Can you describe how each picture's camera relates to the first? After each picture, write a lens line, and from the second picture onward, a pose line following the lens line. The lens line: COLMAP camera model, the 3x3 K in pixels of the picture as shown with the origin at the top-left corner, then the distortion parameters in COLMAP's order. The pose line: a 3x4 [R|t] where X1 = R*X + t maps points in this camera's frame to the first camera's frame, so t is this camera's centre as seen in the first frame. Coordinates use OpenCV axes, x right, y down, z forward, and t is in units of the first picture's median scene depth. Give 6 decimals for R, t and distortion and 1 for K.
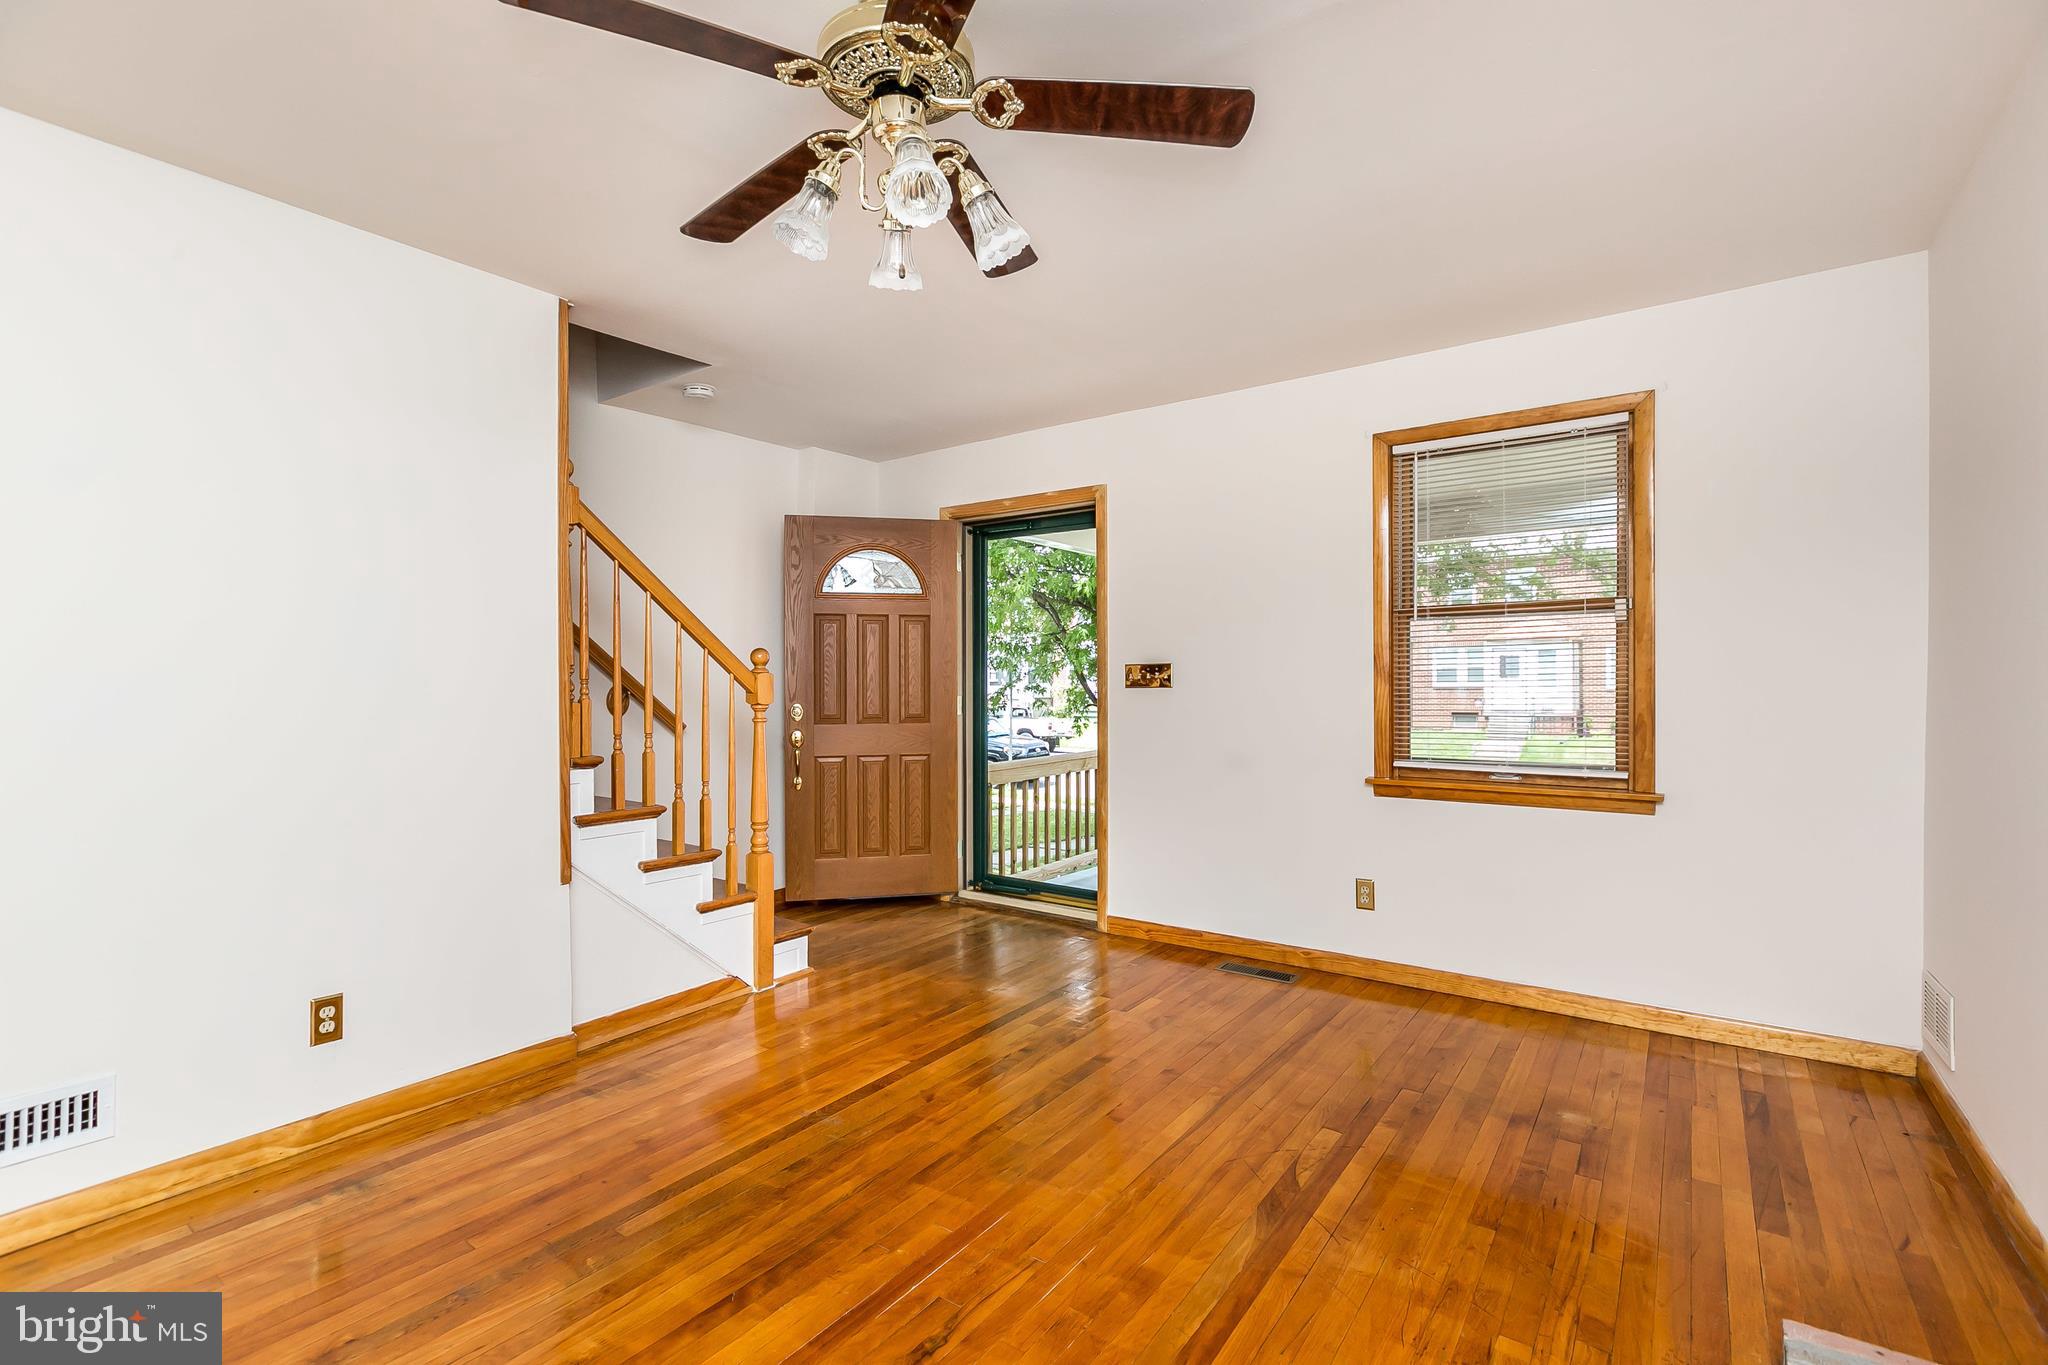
lens RADIAL K [[943.6, 0, 1026.0], [0, 943.6, 687.7], [0, 0, 1]] dist [-0.000228, 0.000045]
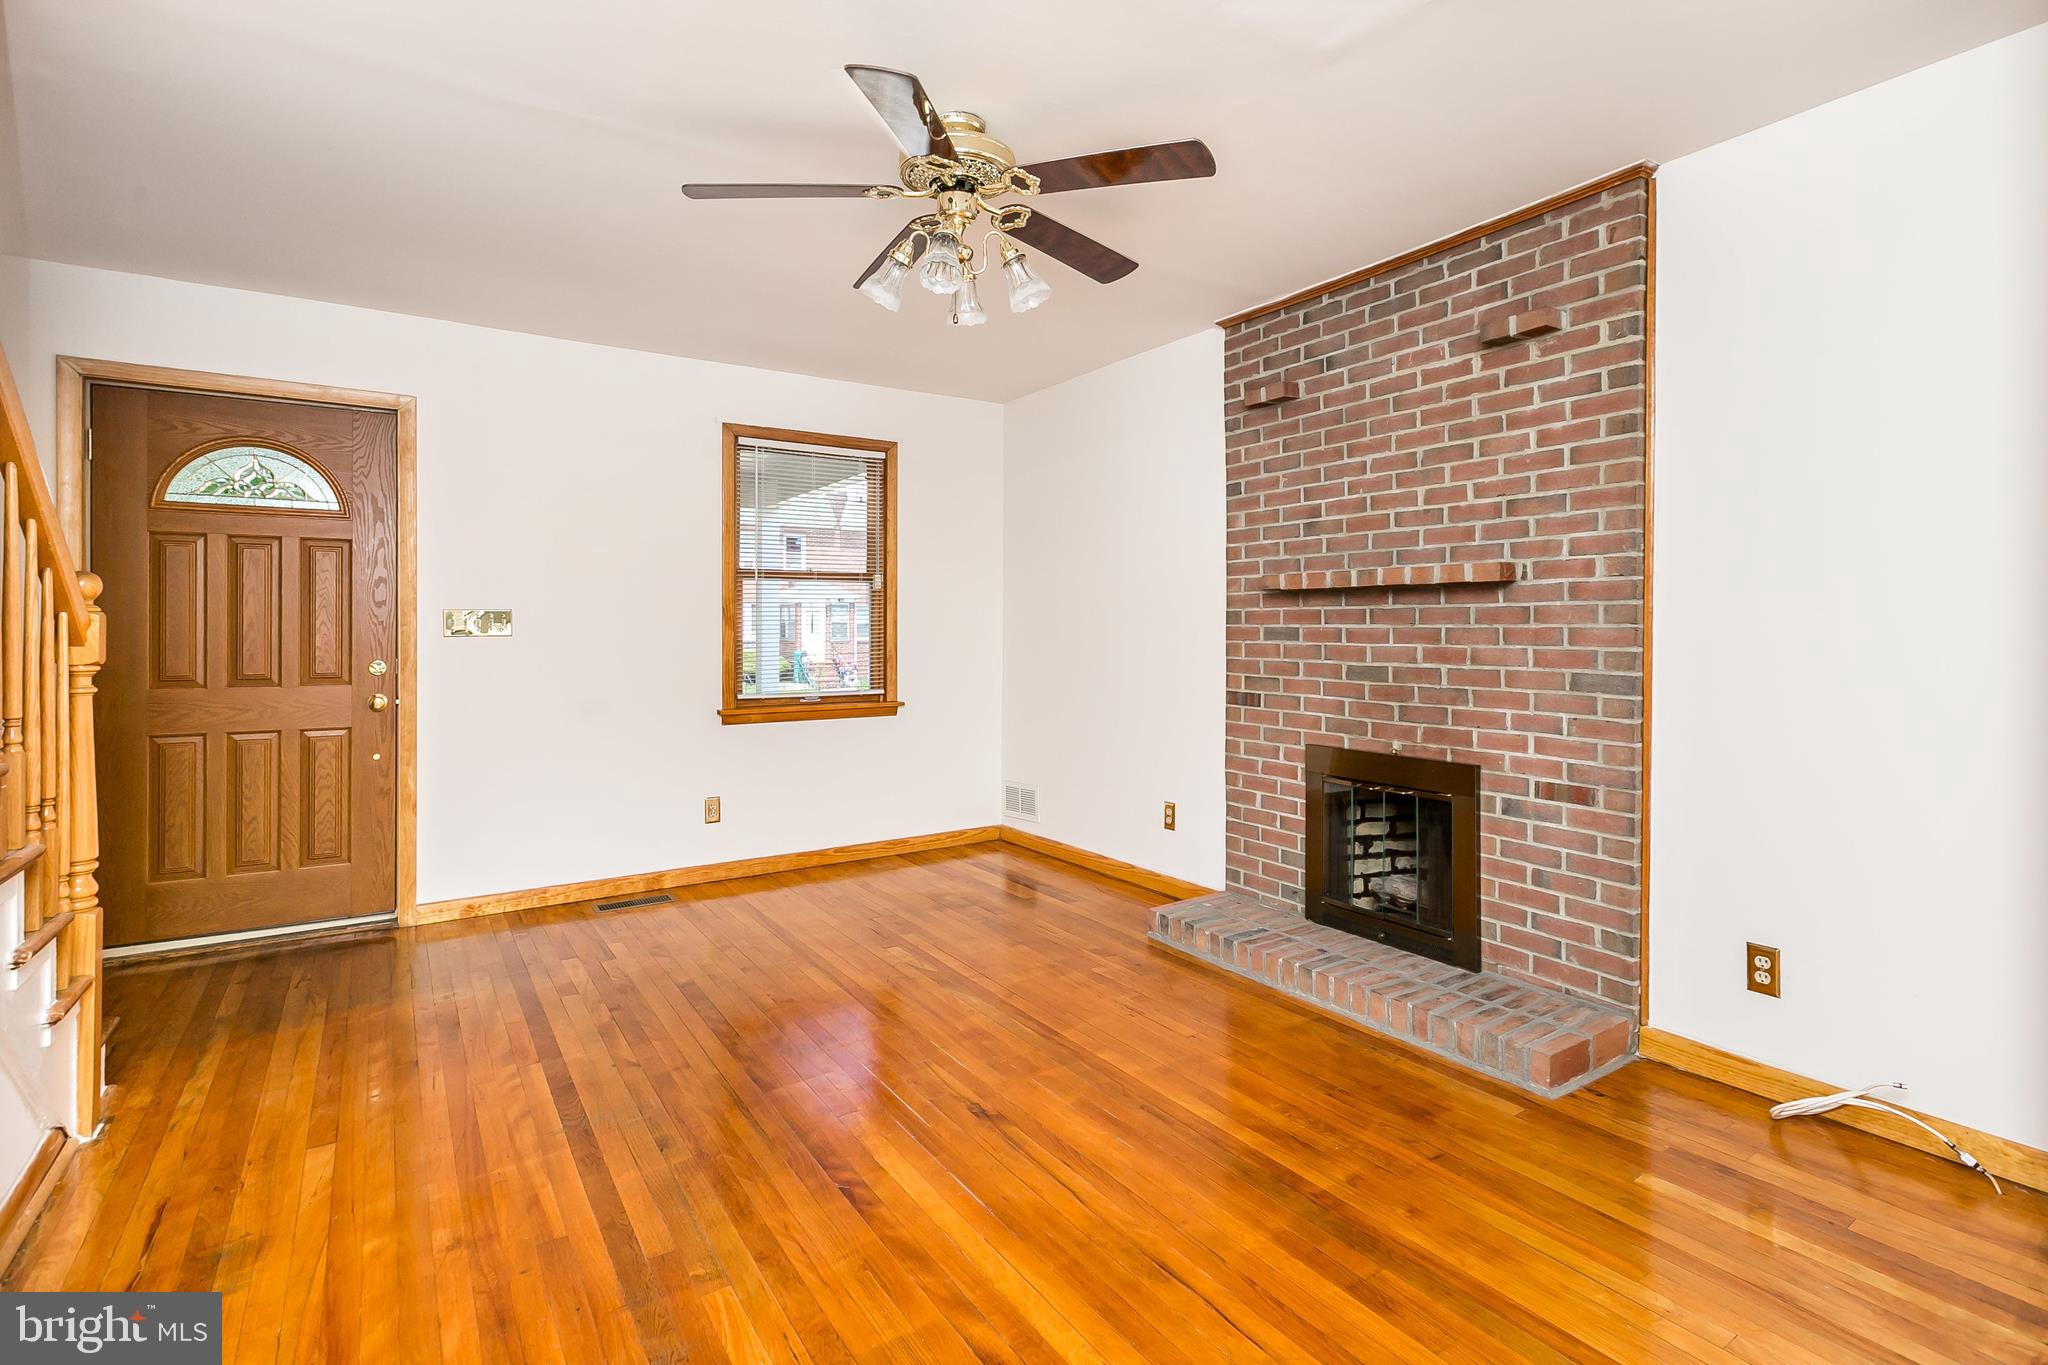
lens RADIAL K [[943.6, 0, 1067.9], [0, 943.6, 622.2], [0, 0, 1]] dist [-0.000228, 0.000045]
pose [[0.328123, 0.006036, 0.944616, -0.748503], [0.009536, 0.999907, -0.009702, -0.001928], [-0.944587, 0.012191, 0.328035, 0.224301]]
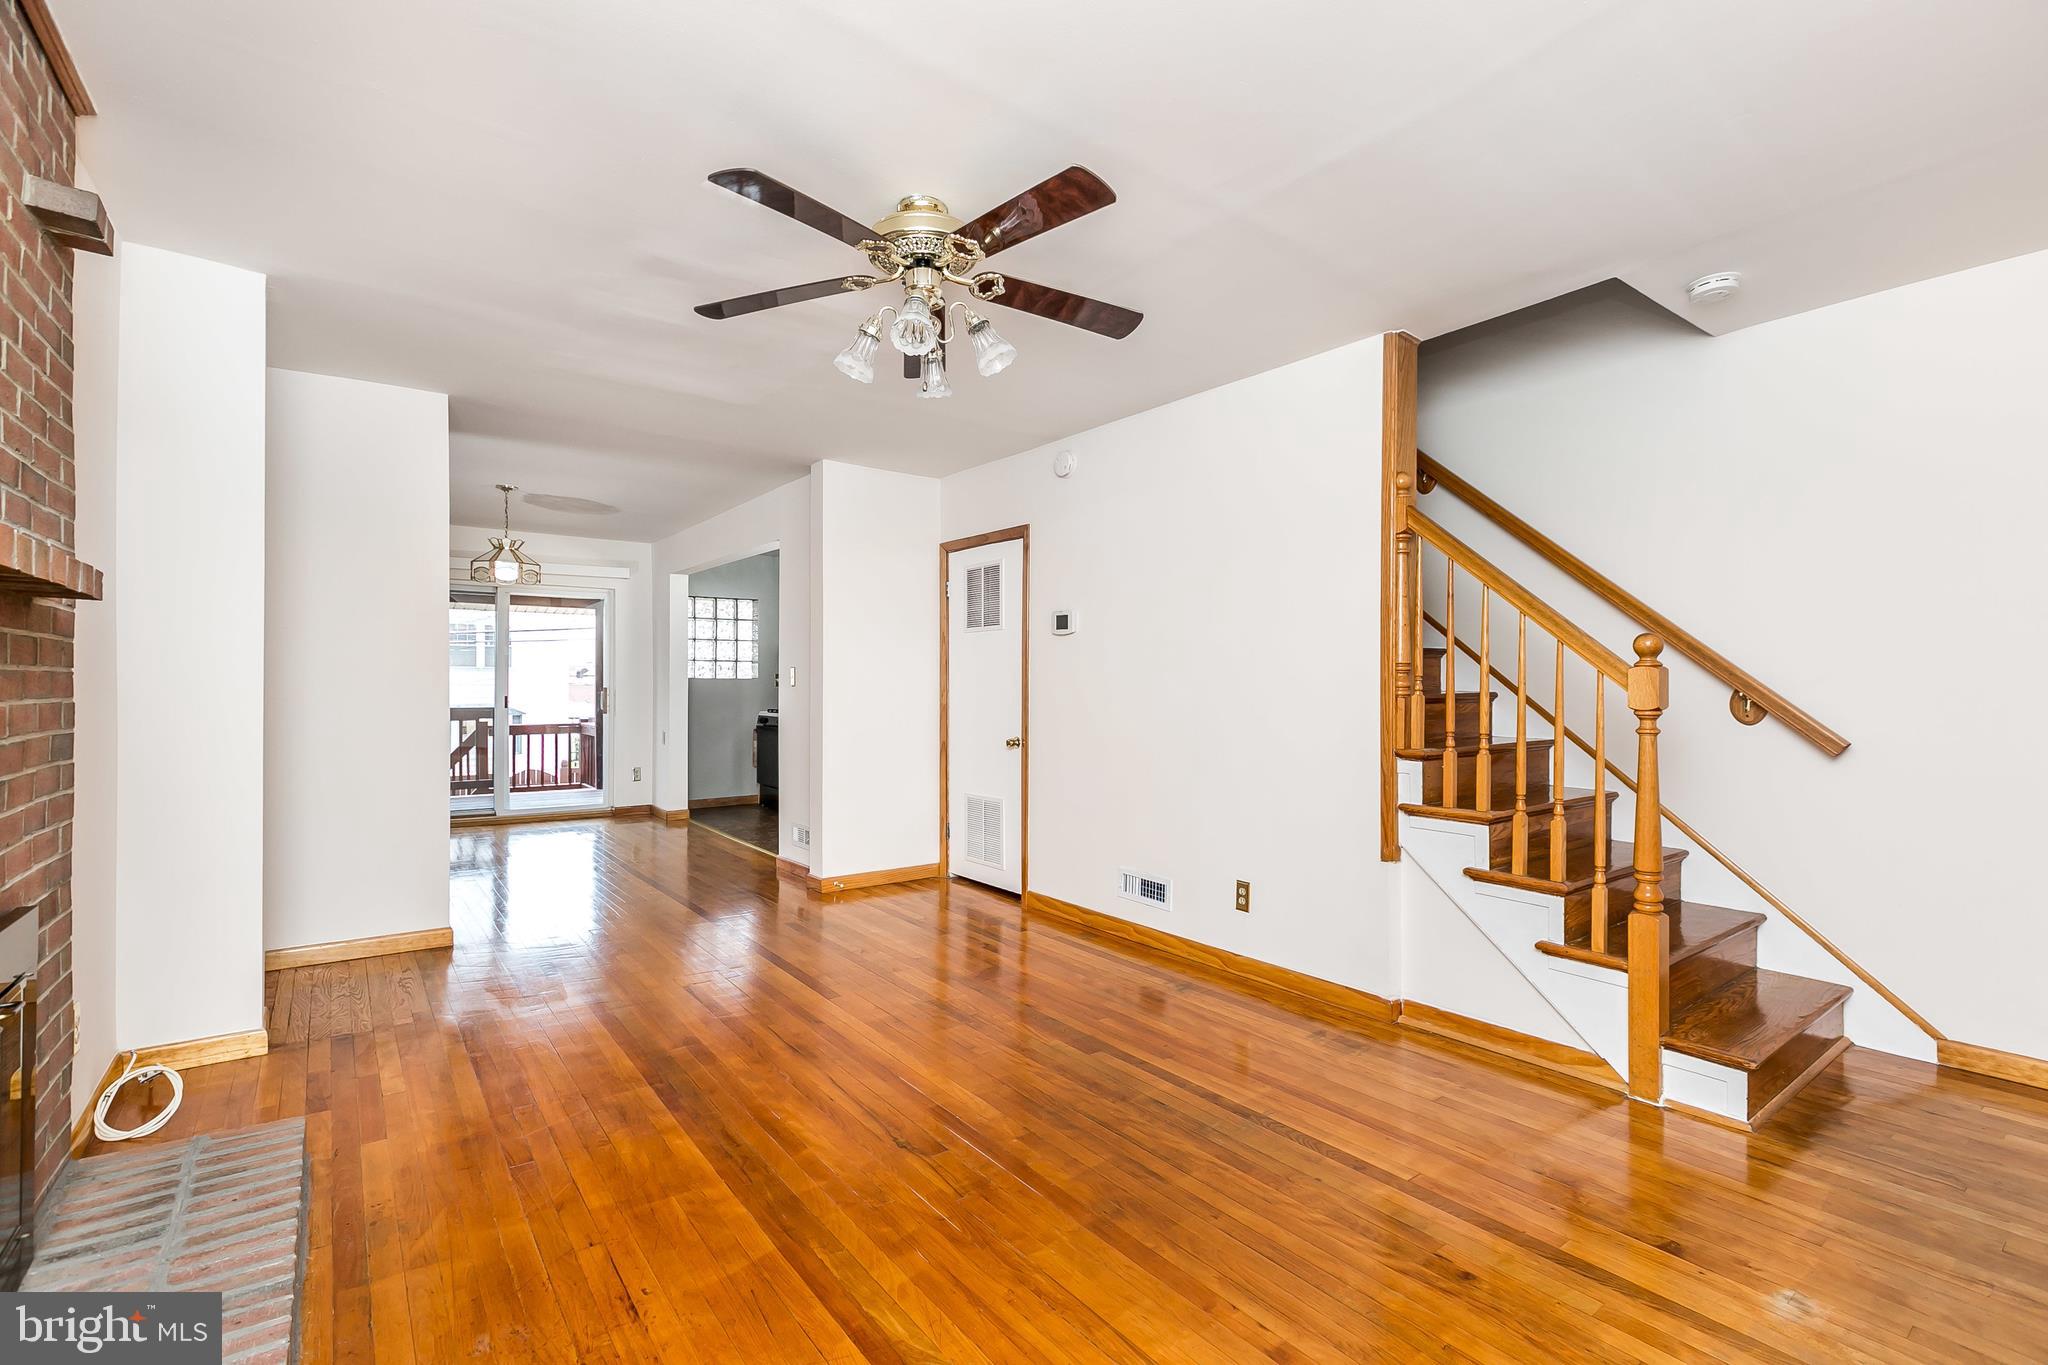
lens RADIAL K [[943.6, 0, 1020.6], [0, 943.6, 683.2], [0, 0, 1]] dist [-0.000228, 0.000045]
pose [[-0.320219, 0.001039, -0.947343, 0.649849], [-0.010772, 0.999931, 0.004738, -0.001154], [0.947282, 0.011722, -0.320186, 0.884167]]
